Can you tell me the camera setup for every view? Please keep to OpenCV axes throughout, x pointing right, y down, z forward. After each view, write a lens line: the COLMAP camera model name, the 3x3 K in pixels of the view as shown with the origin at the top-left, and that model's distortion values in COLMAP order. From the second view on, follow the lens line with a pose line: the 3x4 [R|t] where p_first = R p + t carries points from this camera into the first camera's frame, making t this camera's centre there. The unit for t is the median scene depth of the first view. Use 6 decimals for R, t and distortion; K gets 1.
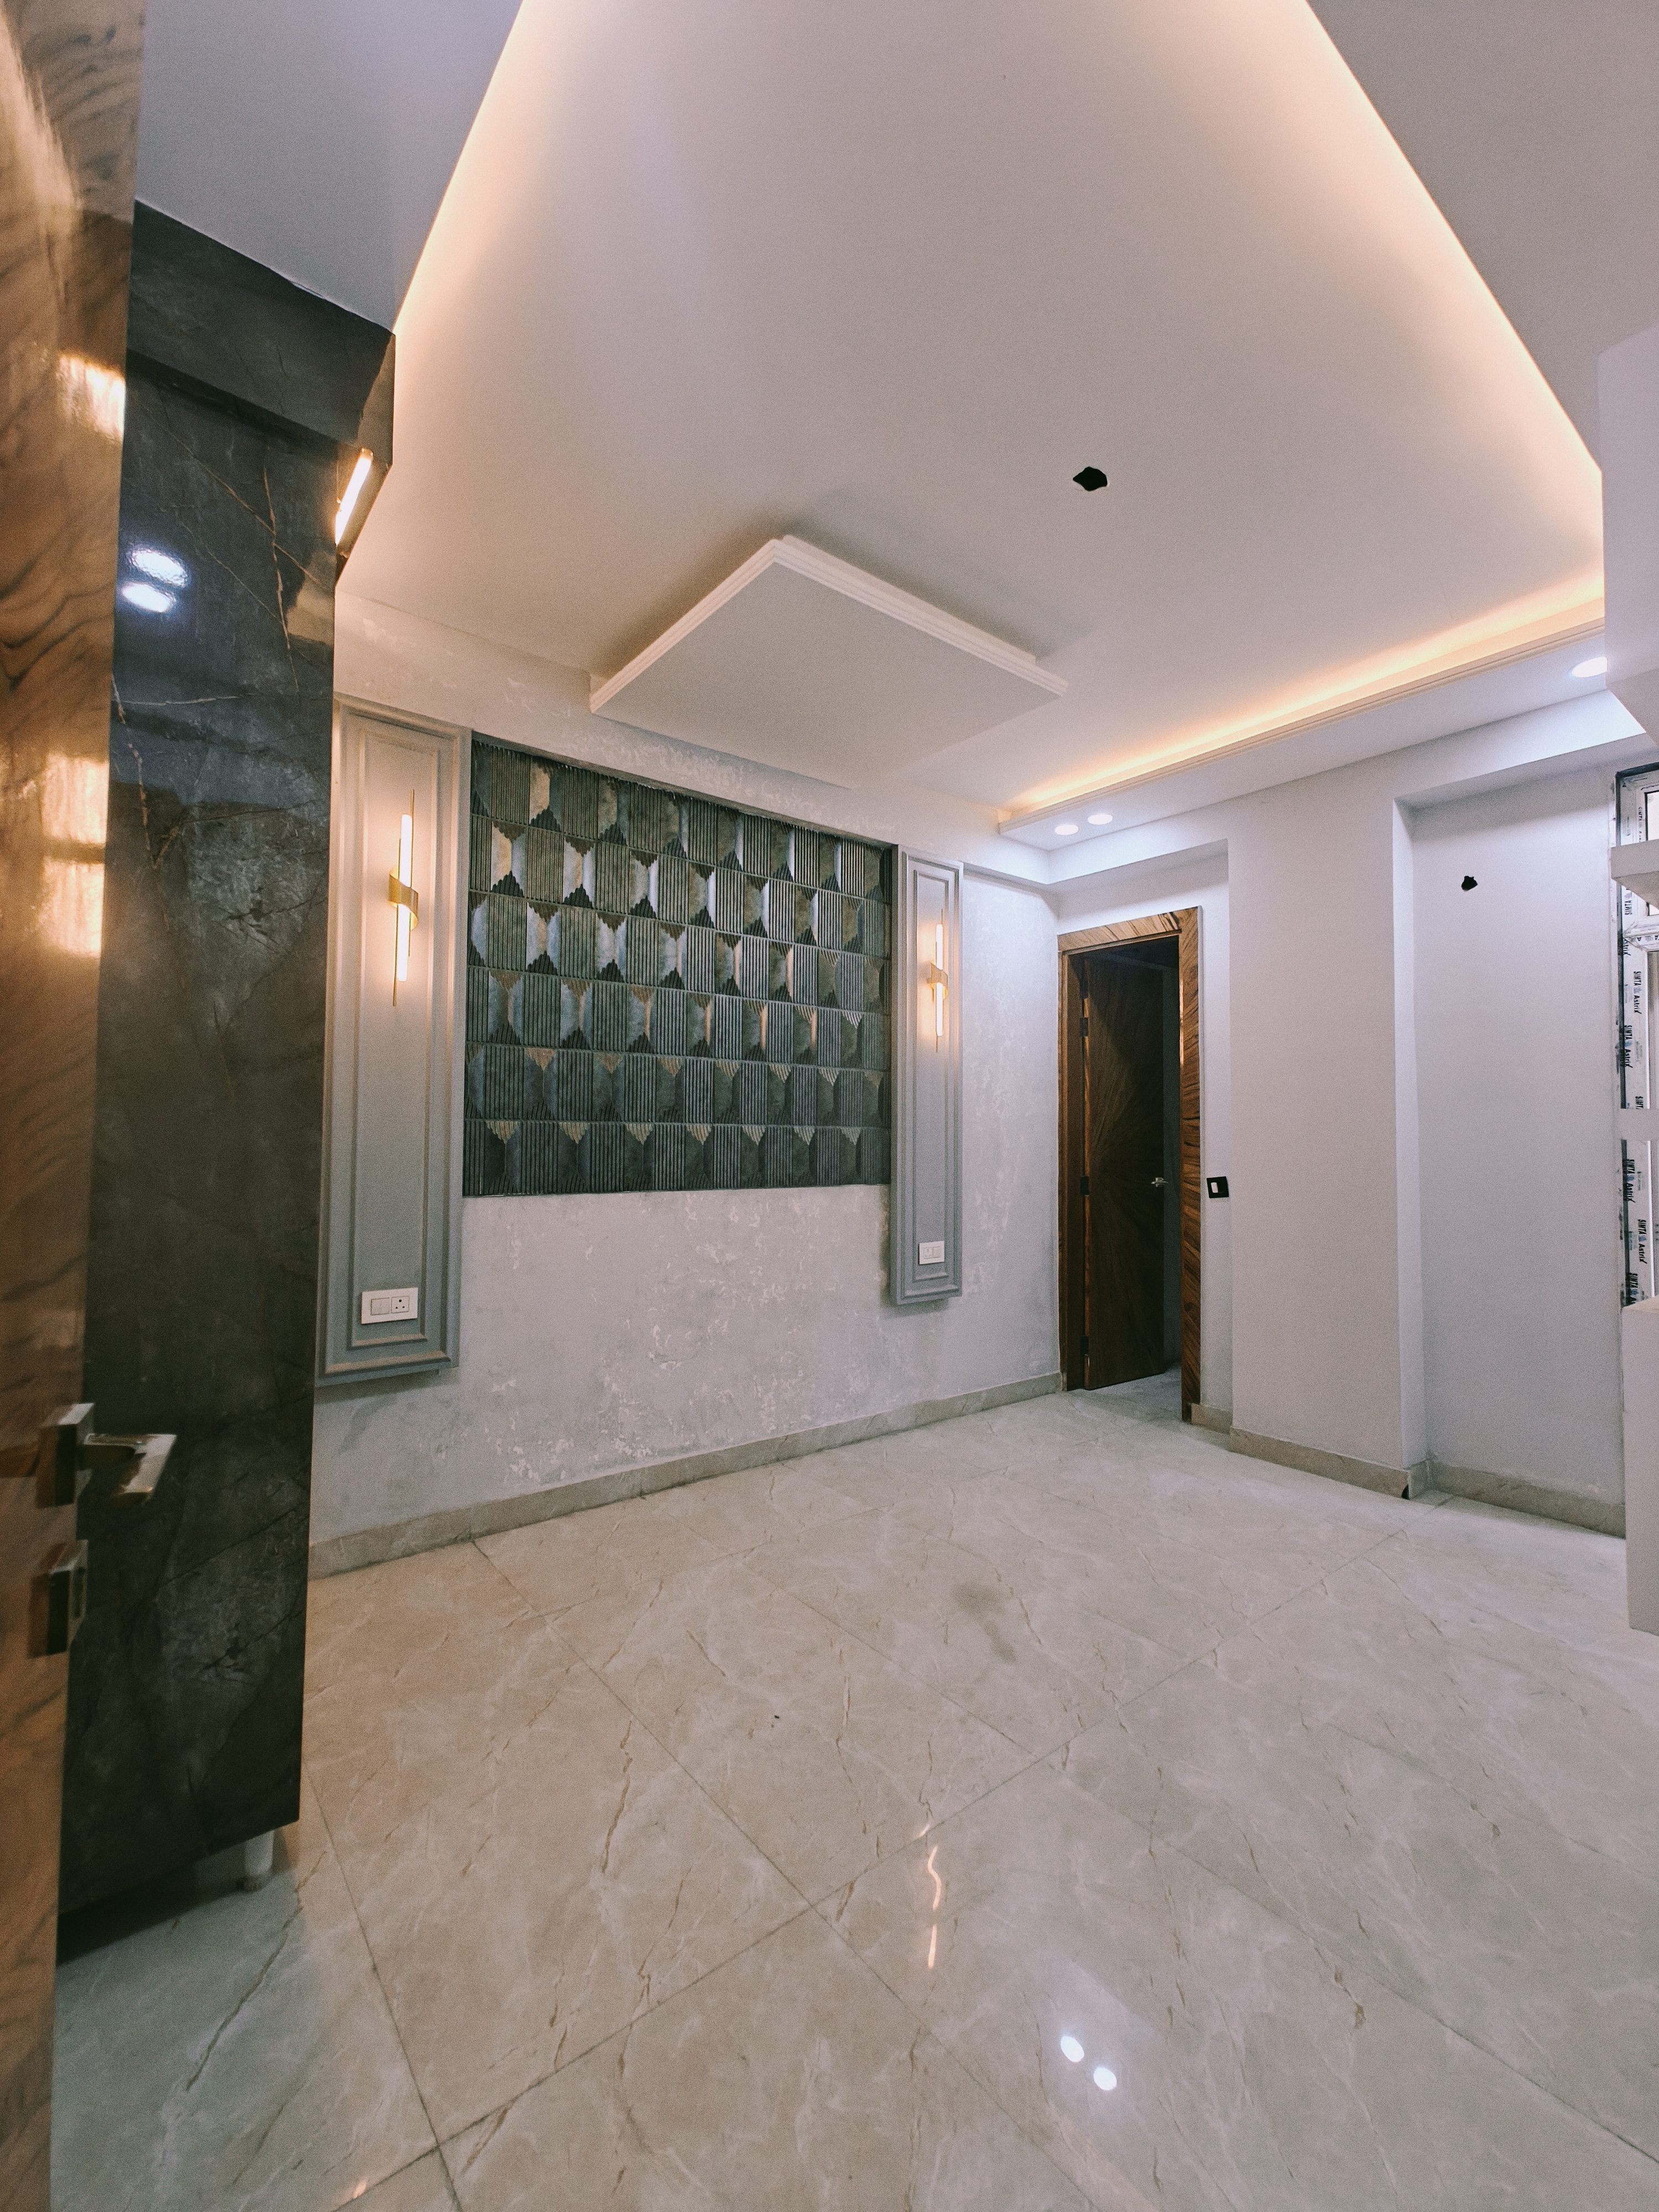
lens RADIAL K [[931.5, 0, 824.7], [0, 931.5, 1107.9], [0, 0, 1]] dist [0.000286, -0.001045]
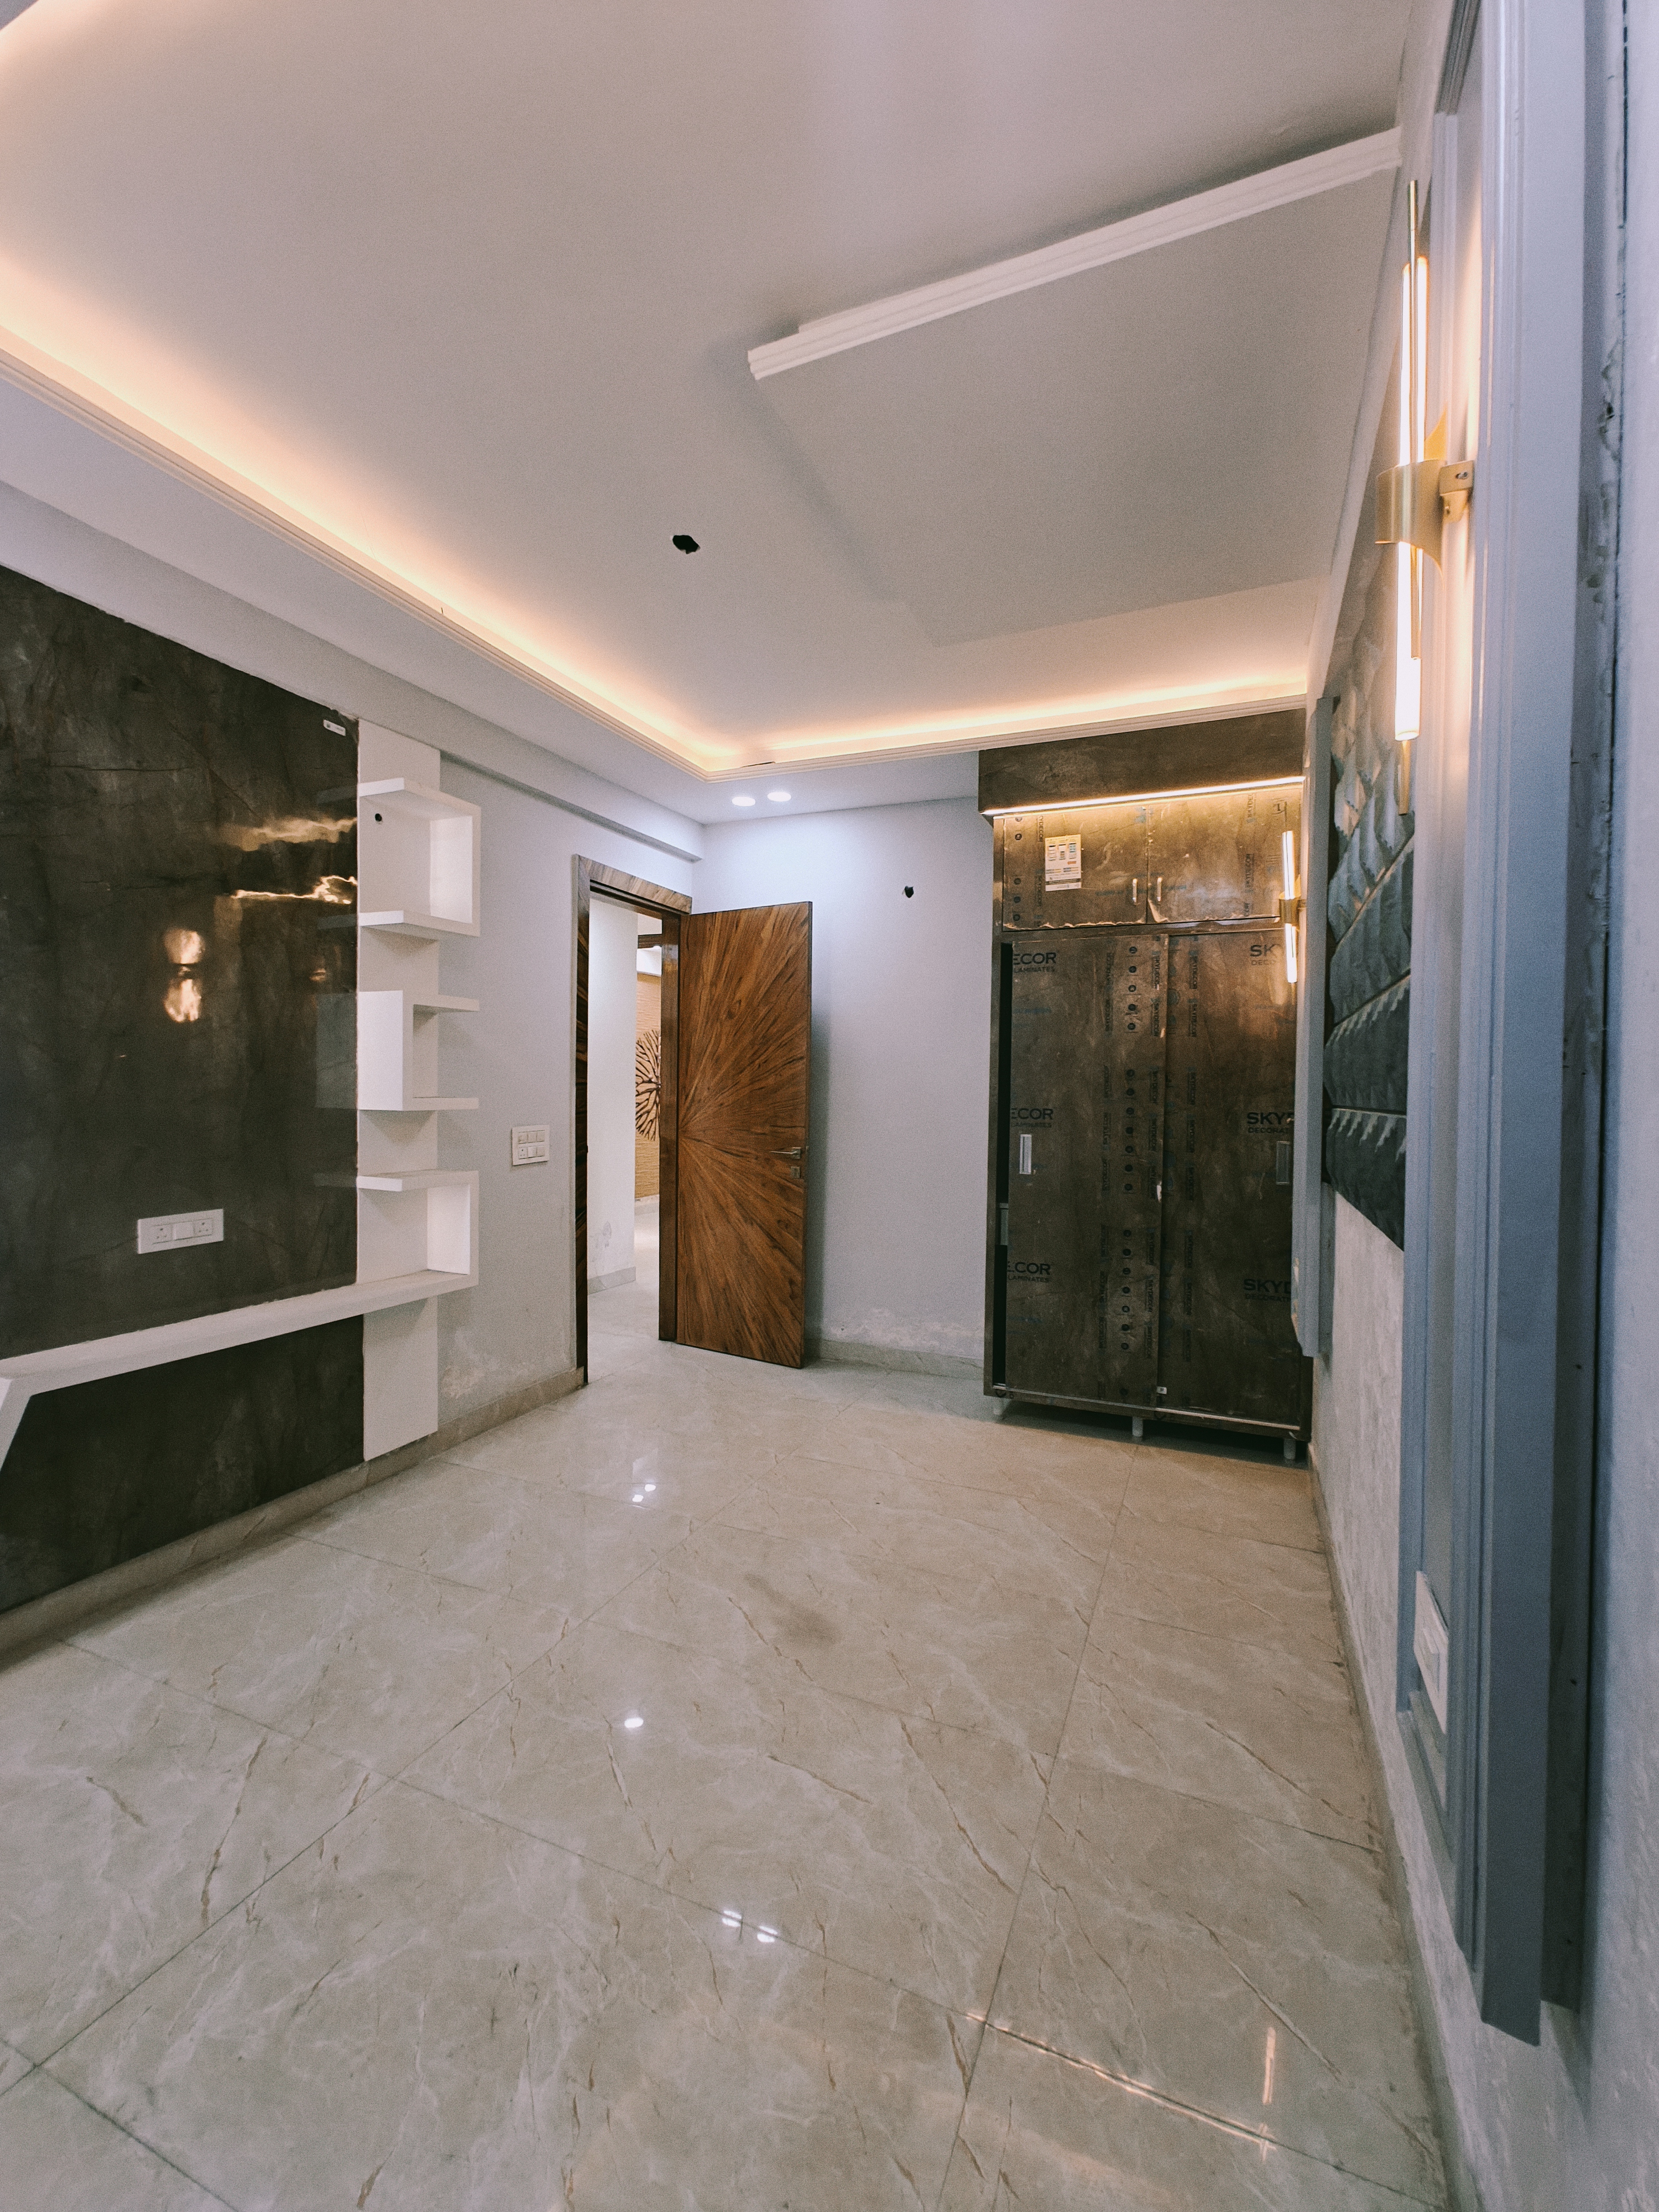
lens RADIAL K [[931.5, 0, 824.9], [0, 931.5, 1102.0], [0, 0, 1]] dist [0.000286, -0.001045]
pose [[-0.884415, -0.012386, -0.466536, 0.493908], [-0.001823, 0.999732, -0.023085, 0.029661], [0.466697, -0.019567, -0.884201, 1.552598]]
